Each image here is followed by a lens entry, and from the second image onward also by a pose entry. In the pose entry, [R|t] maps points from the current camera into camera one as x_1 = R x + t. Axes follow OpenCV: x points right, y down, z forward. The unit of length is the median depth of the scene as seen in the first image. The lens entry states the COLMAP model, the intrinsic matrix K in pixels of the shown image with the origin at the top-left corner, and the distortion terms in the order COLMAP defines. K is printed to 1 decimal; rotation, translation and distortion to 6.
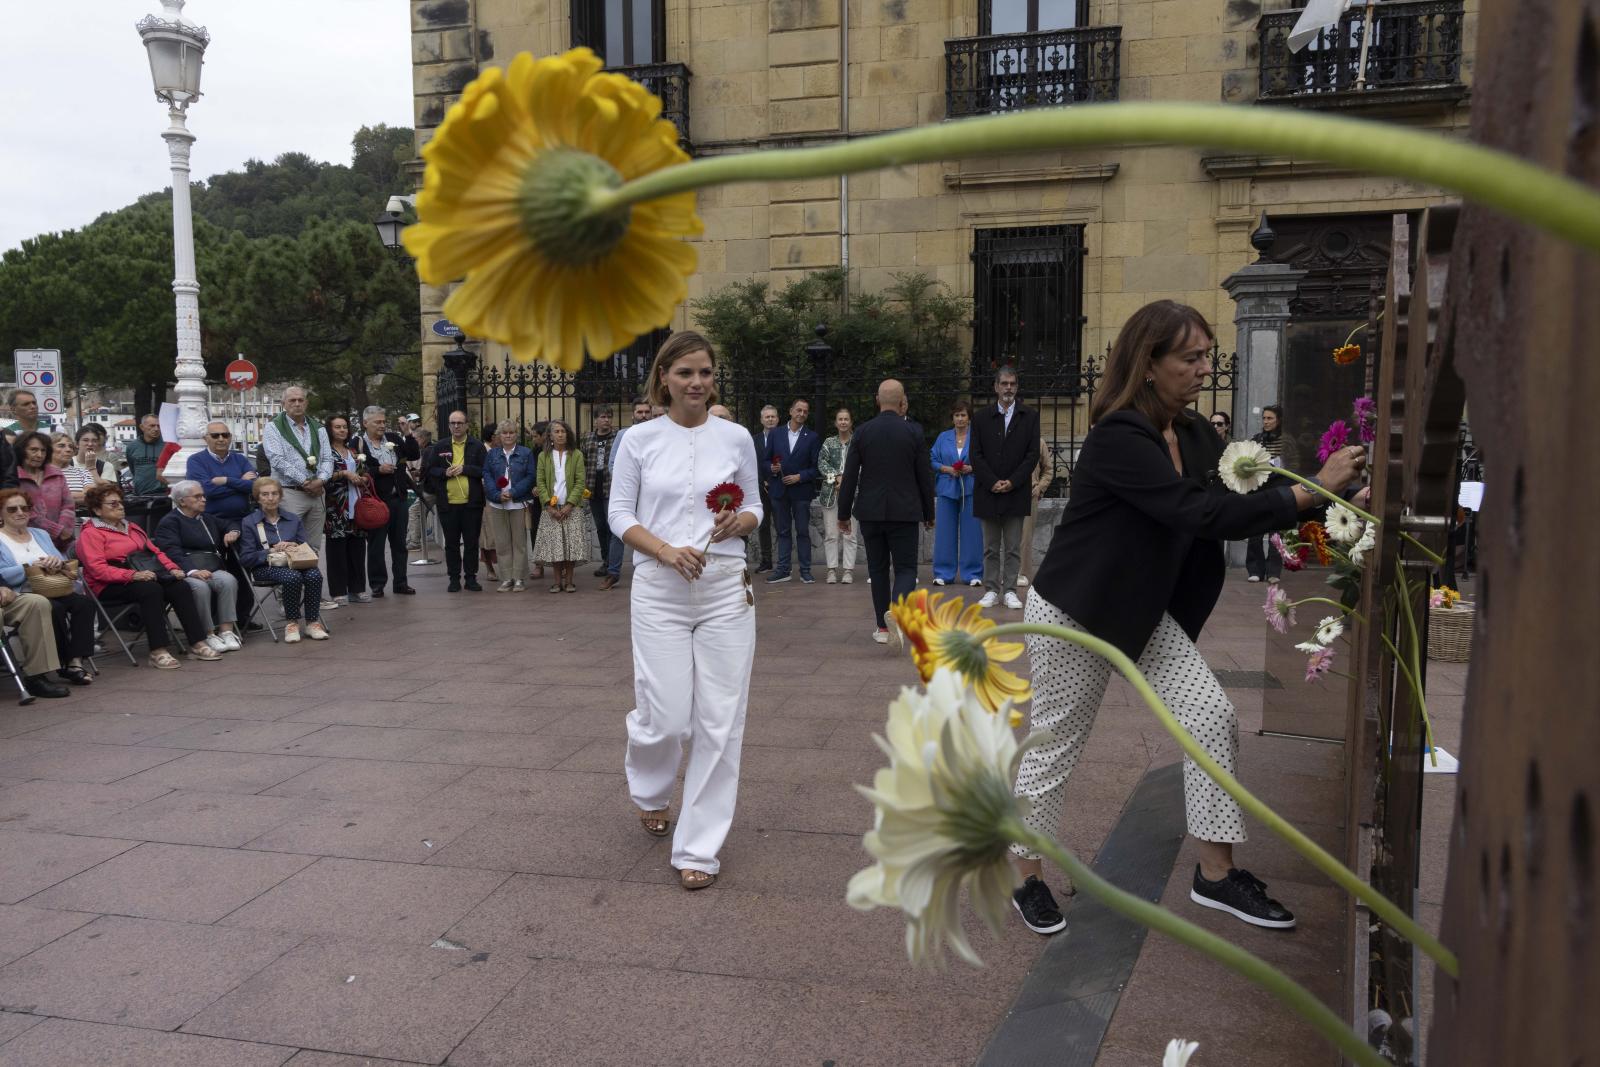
lens RADIAL K [[1066.4, 0, 799.9], [0, 1066.4, 529.2], [0, 0, 1]] dist [0.004889, 0.000405]
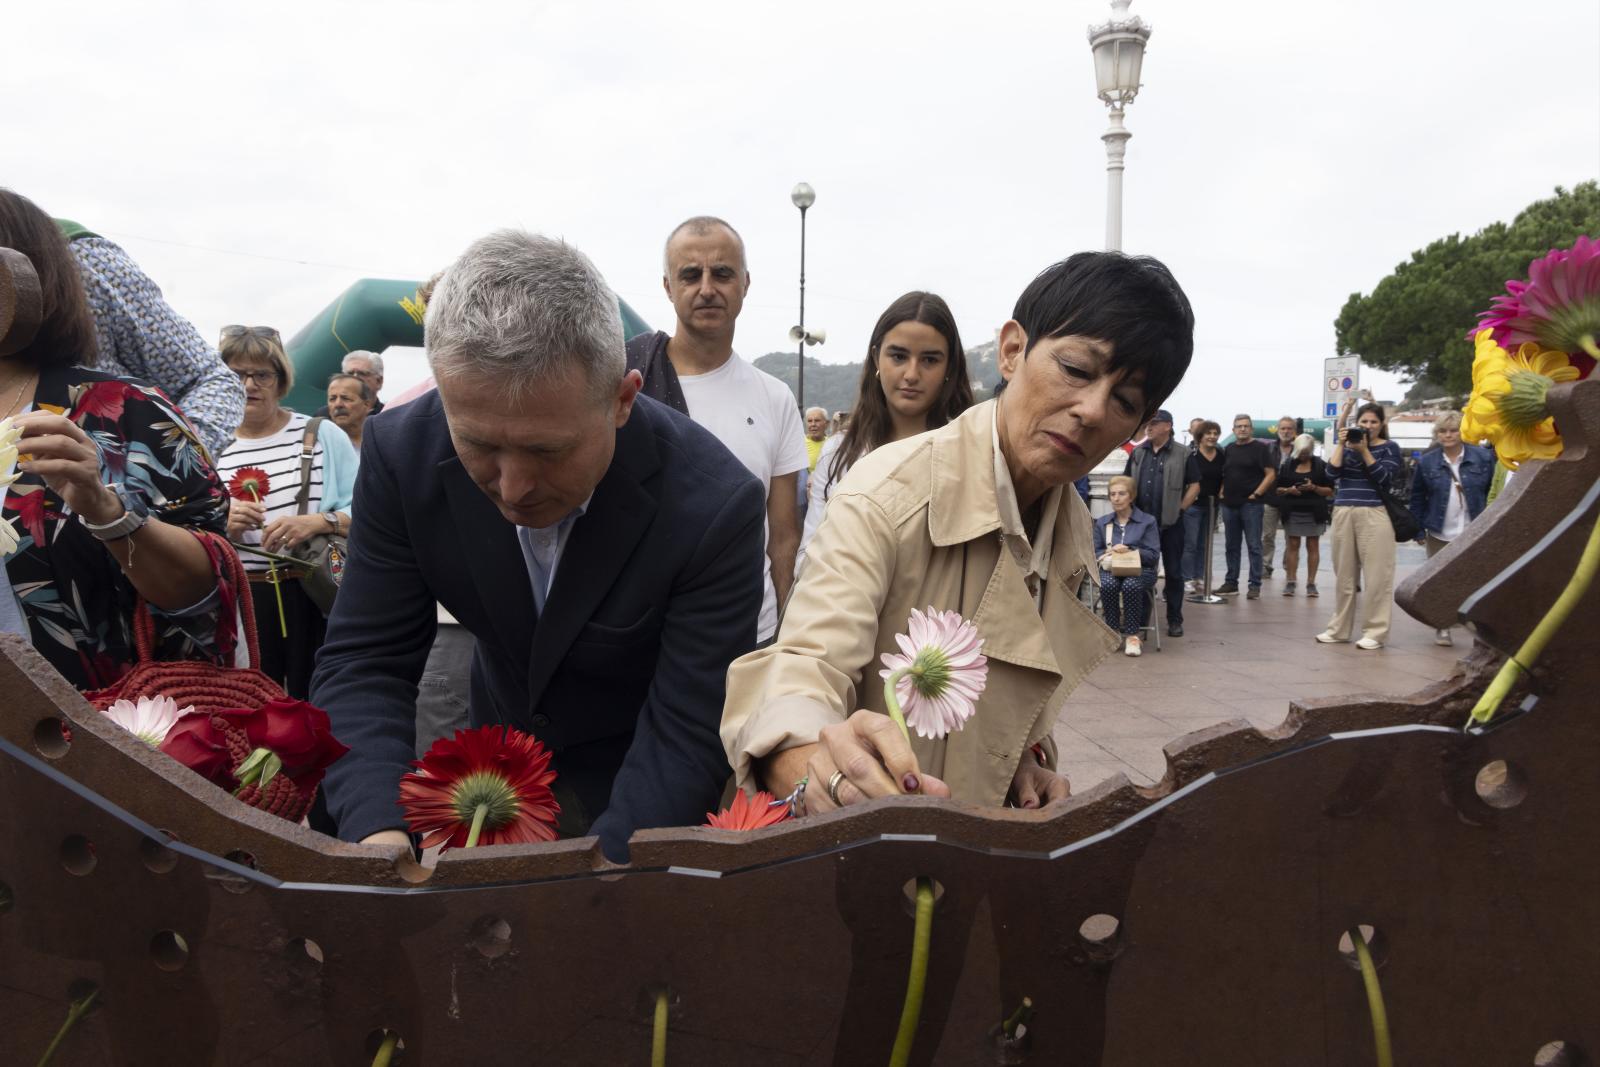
lens RADIAL K [[1071.7, 0, 795.2], [0, 1071.7, 527.6], [0, 0, 1]] dist [-0.003341, 0.002463]
pose [[0.326253, 0.075906, -0.942230, 0.177863], [-0.082466, 0.995256, 0.051624, -0.016625], [0.941679, 0.060860, 0.330965, 0.242115]]
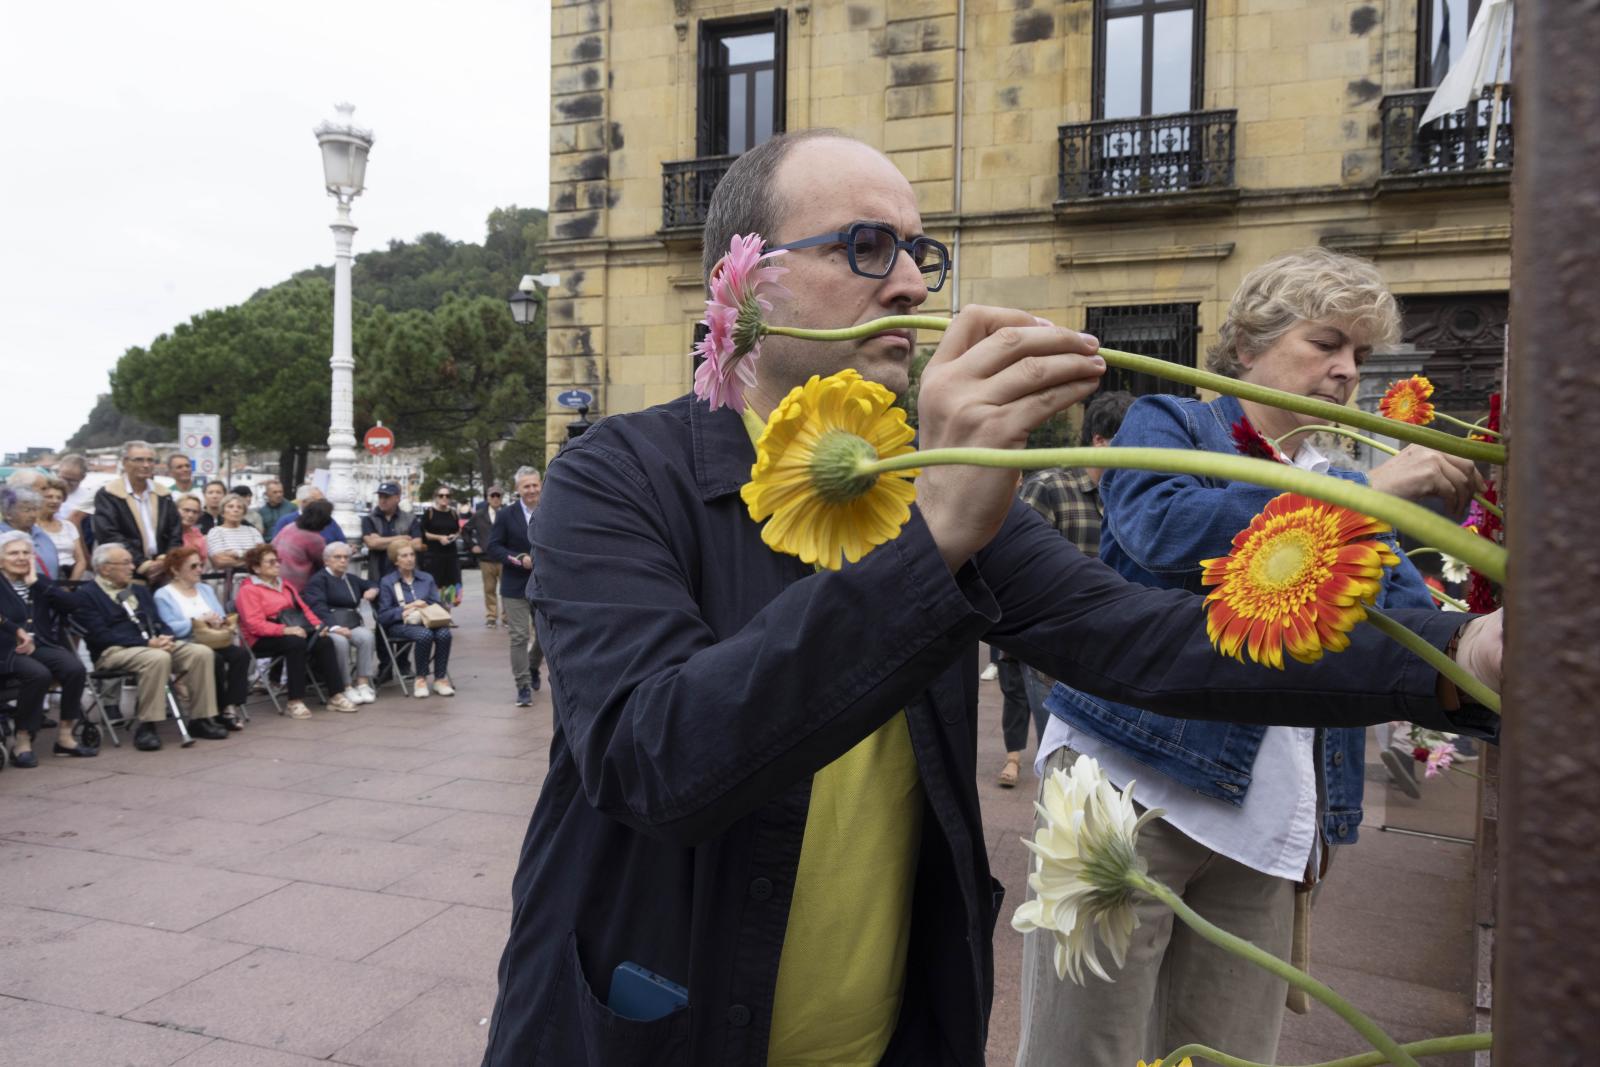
lens RADIAL K [[1066.4, 0, 799.6], [0, 1066.4, 528.7], [0, 0, 1]] dist [0.004889, 0.000405]
pose [[0.995052, 0.020684, -0.097183, -0.002946], [-0.026929, 0.997625, -0.063399, -0.001873], [0.095641, 0.065702, 0.993245, -0.011872]]
